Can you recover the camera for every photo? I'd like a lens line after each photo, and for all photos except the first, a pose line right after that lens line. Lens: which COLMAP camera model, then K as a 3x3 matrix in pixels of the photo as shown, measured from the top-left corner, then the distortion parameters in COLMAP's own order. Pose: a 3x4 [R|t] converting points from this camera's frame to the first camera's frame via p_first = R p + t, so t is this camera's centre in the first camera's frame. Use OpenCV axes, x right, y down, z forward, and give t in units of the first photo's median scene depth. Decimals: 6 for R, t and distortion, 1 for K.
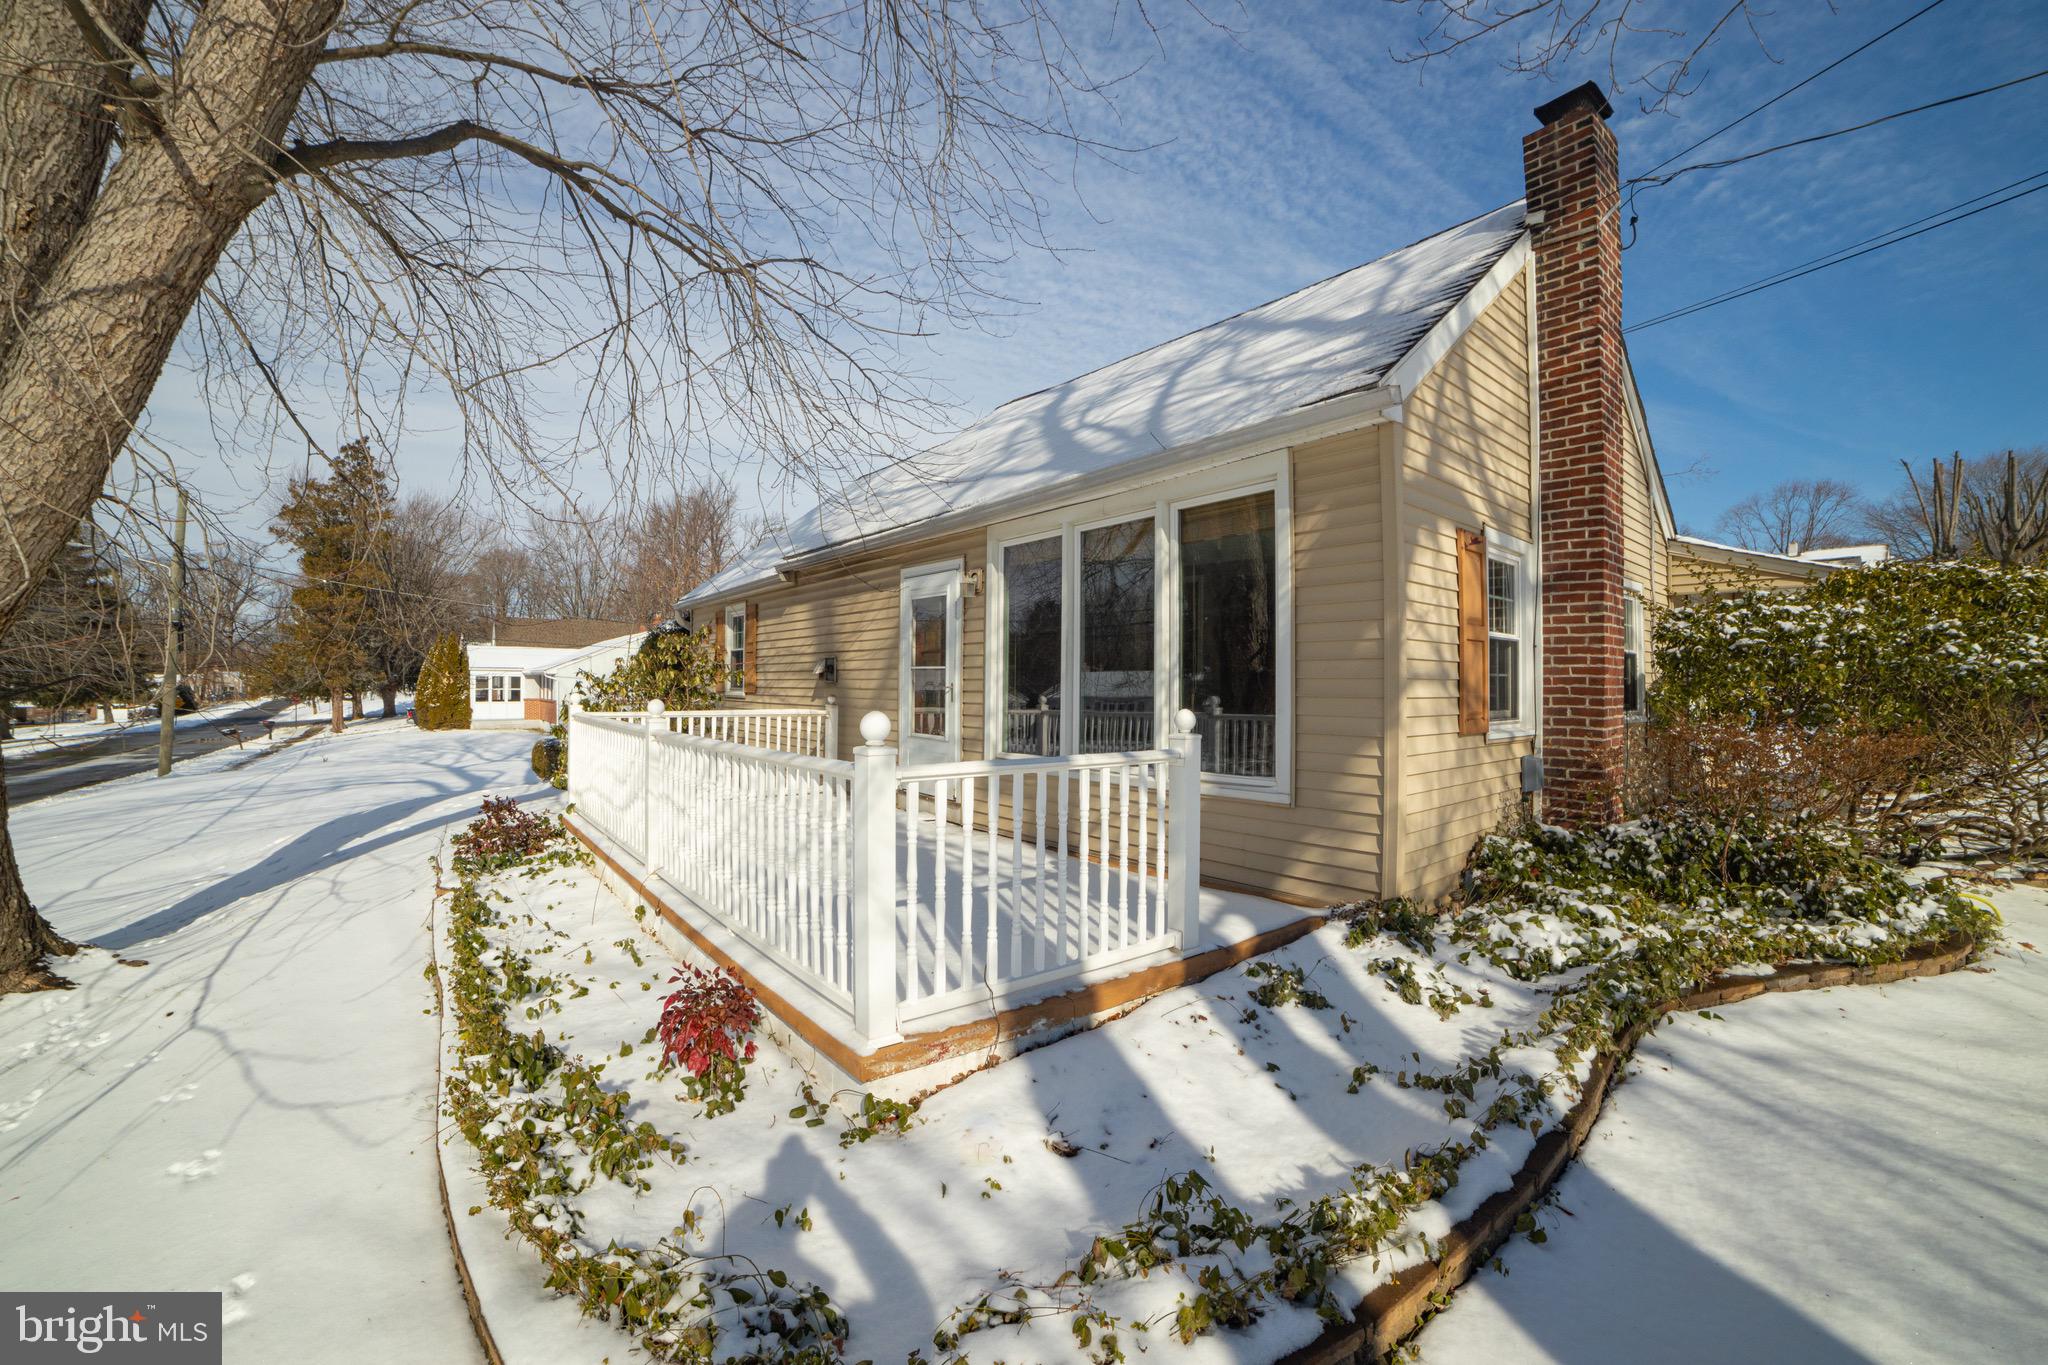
lens RADIAL K [[813.4, 0, 1029.9], [0, 813.4, 683.7], [0, 0, 1]] dist [-0.095449, 0.030349]
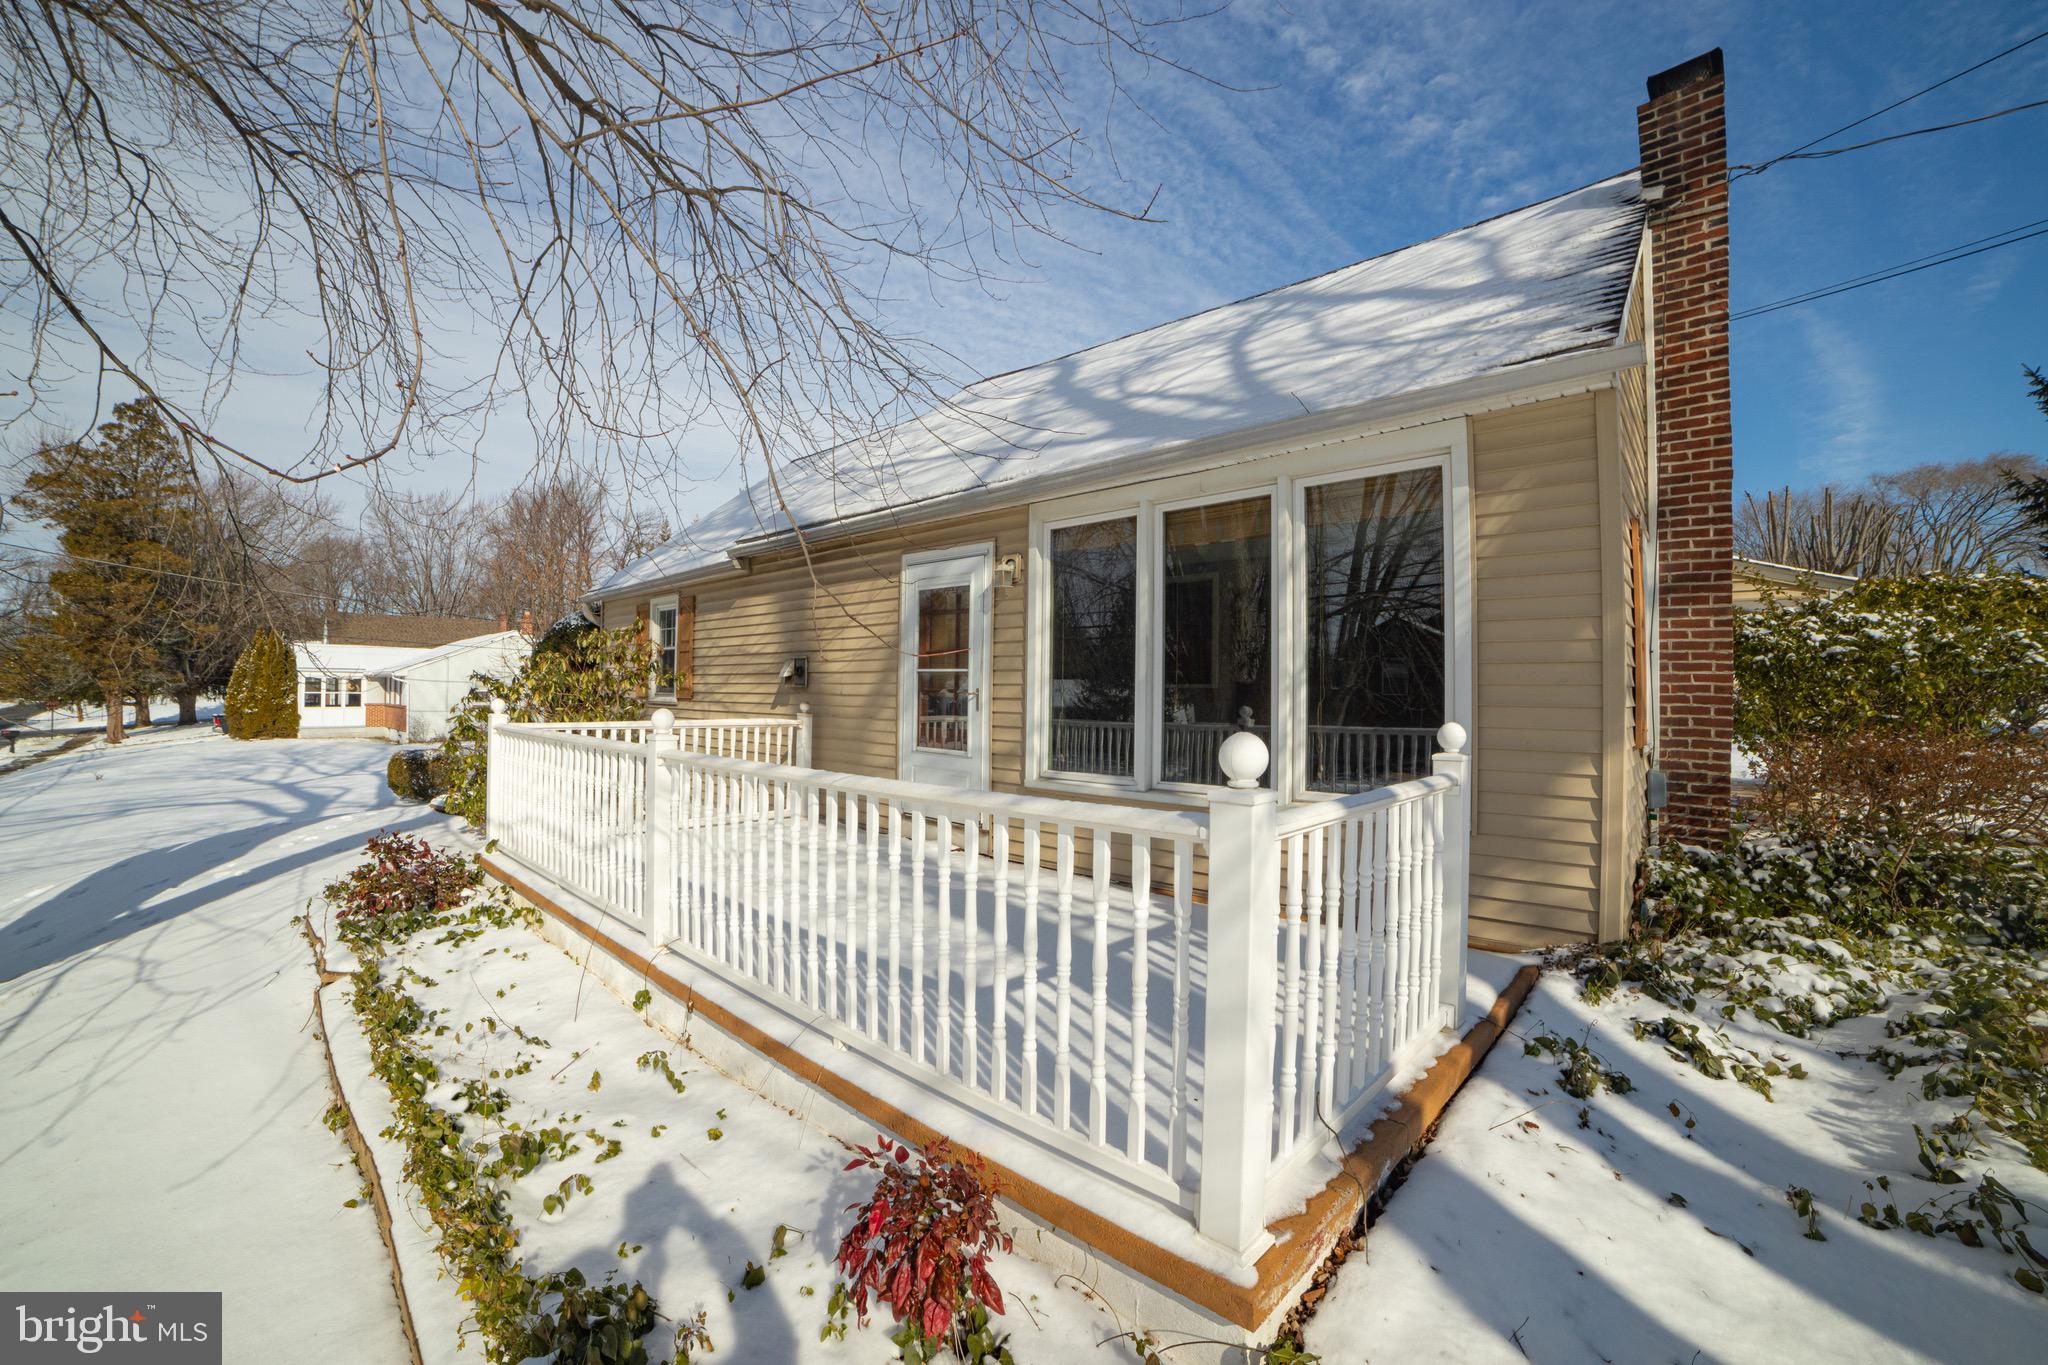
lens RADIAL K [[813.4, 0, 1029.9], [0, 813.4, 683.7], [0, 0, 1]] dist [-0.095449, 0.030349]
pose [[0.988733, 0.005357, 0.149591, -0.226787], [-0.004254, 0.999961, -0.007692, 0.000575], [-0.149627, 0.006969, 0.988718, 0.204904]]
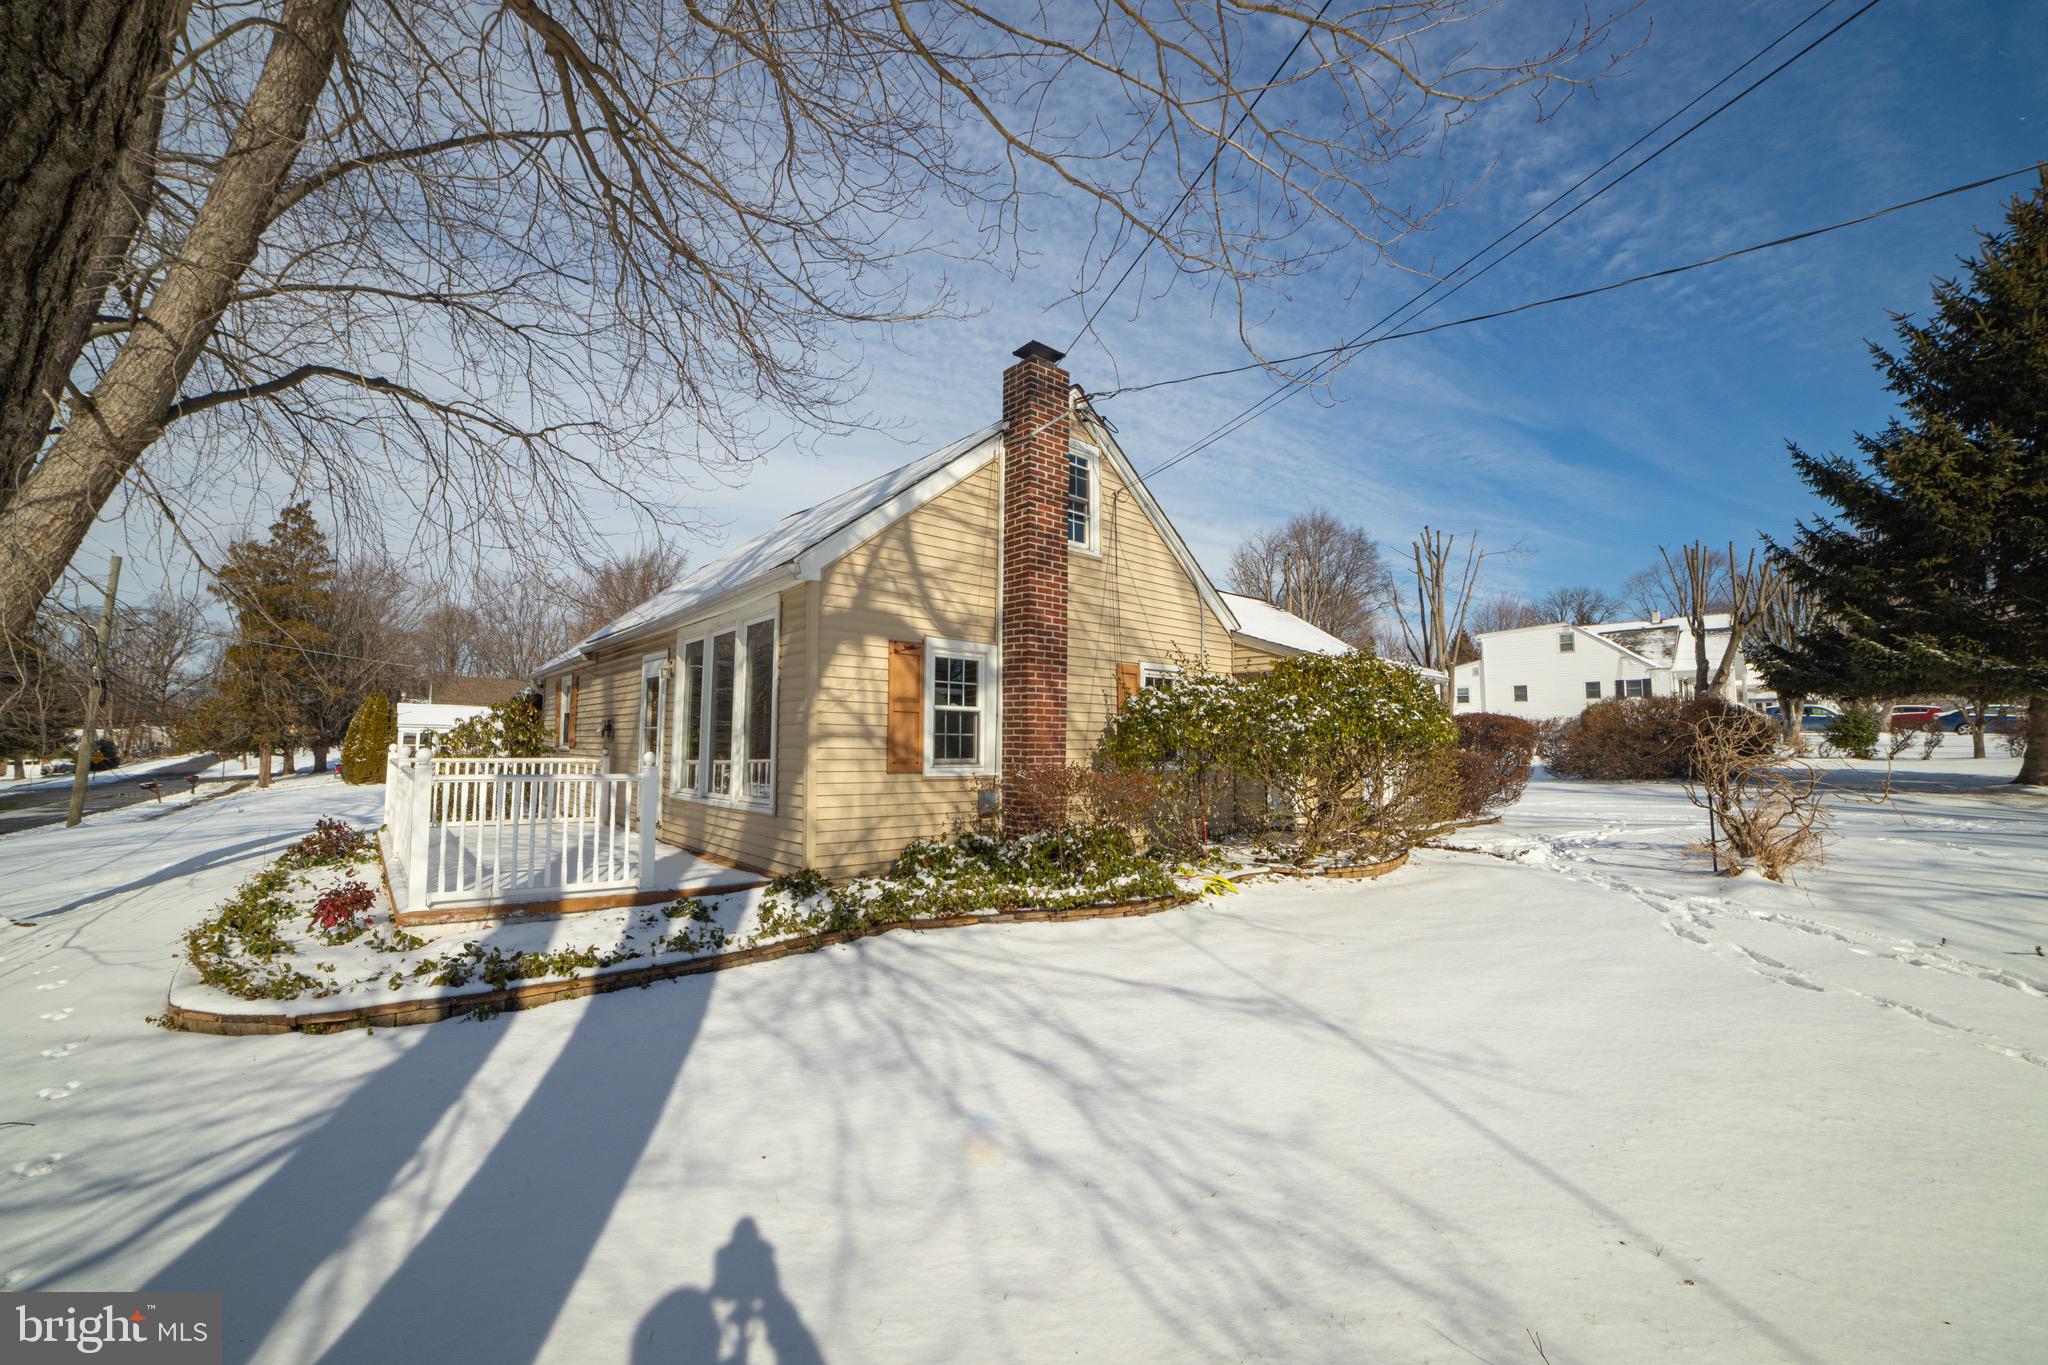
lens RADIAL K [[827.6, 0, 998.5], [0, 827.6, 675.8], [0, 0, 1]] dist [-0.061199, 0.029158]
pose [[0.999967, 0.003804, -0.007148, 0.662776], [-0.004388, 0.996496, -0.083527, 0.008631], [0.006805, 0.083556, 0.996480, -0.545001]]
